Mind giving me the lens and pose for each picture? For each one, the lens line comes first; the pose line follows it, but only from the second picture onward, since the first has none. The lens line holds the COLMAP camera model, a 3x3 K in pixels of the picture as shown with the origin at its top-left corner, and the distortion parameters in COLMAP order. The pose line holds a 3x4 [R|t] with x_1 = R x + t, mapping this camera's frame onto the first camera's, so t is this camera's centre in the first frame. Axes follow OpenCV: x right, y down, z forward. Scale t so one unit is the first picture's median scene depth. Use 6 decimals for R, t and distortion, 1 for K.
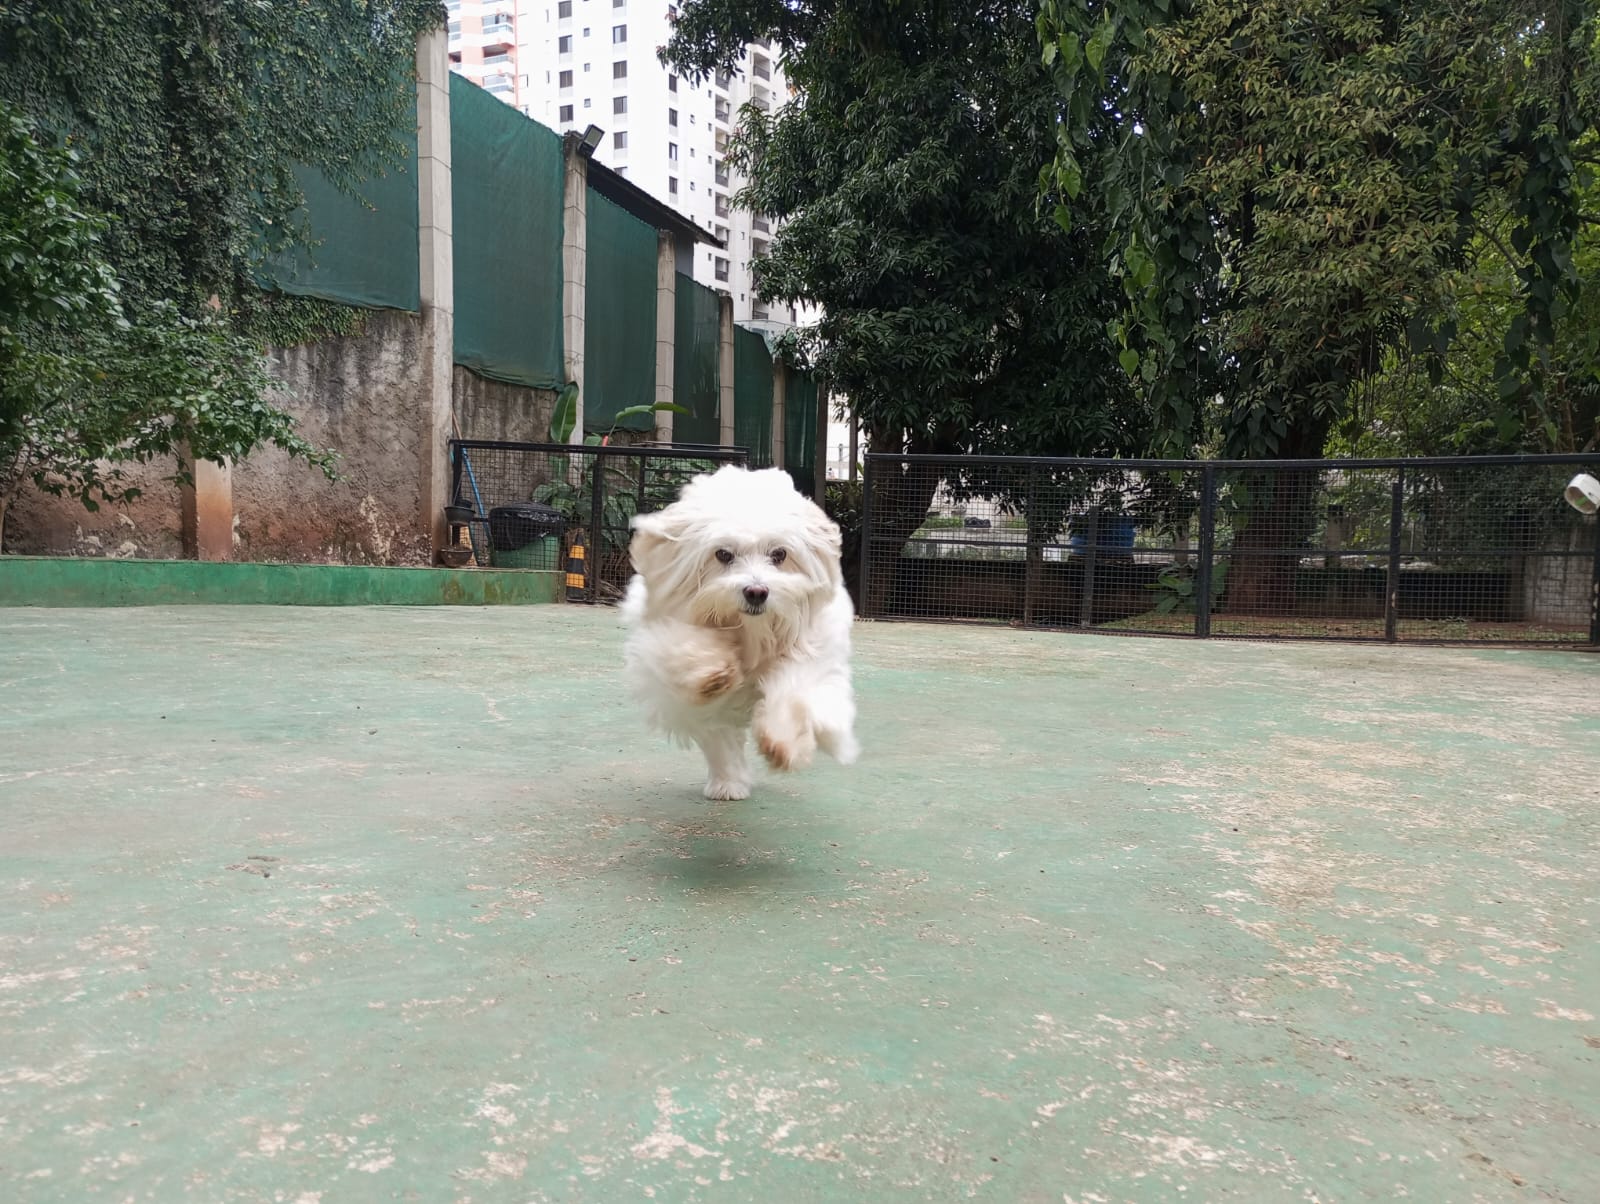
lens RADIAL K [[1343.4, 0, 756.7], [0, 1343.4, 629.2], [0, 0, 1]] dist [0.061951, -0.038977]
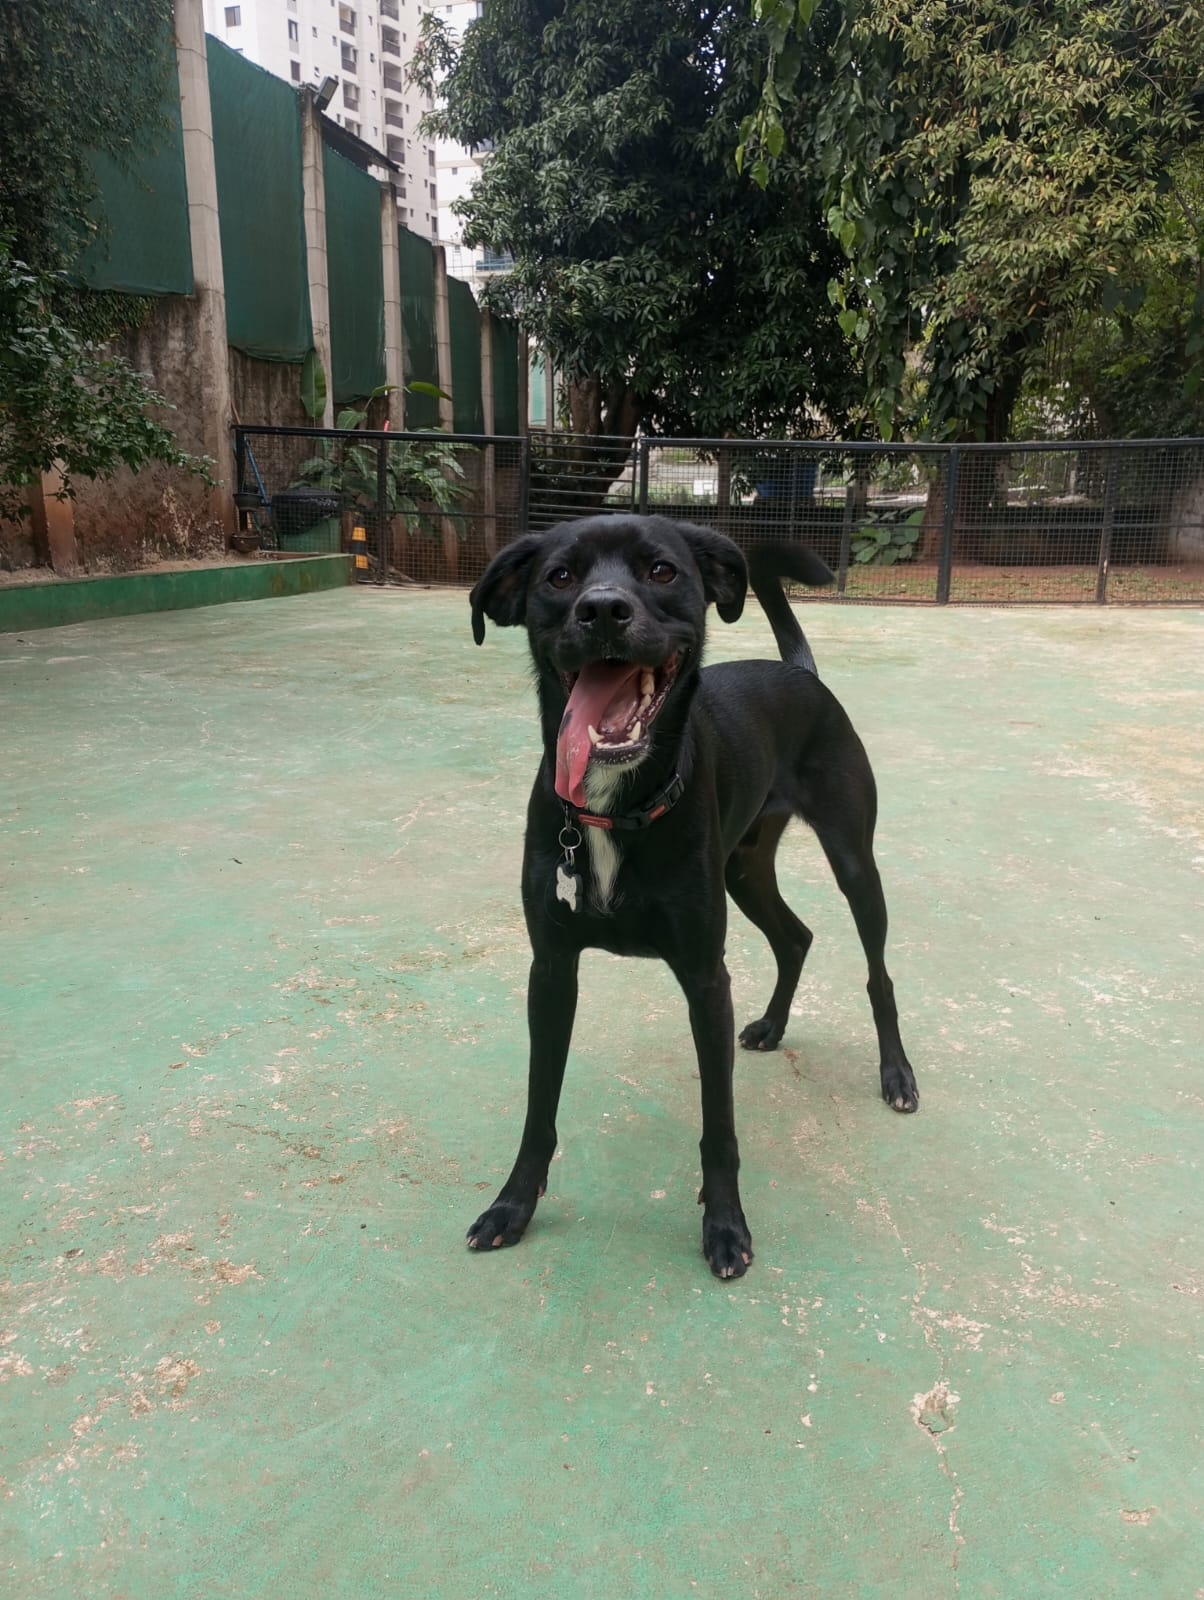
lens RADIAL K [[1343.4, 0, 564.4], [0, 1343.4, 825.2], [0, 0, 1]] dist [0.061951, -0.038977]
pose [[0.992166, -0.050885, 0.114092, -0.129127], [0.027912, 0.980492, 0.194567, -0.041357], [-0.121767, -0.189858, 0.974231, -0.116701]]
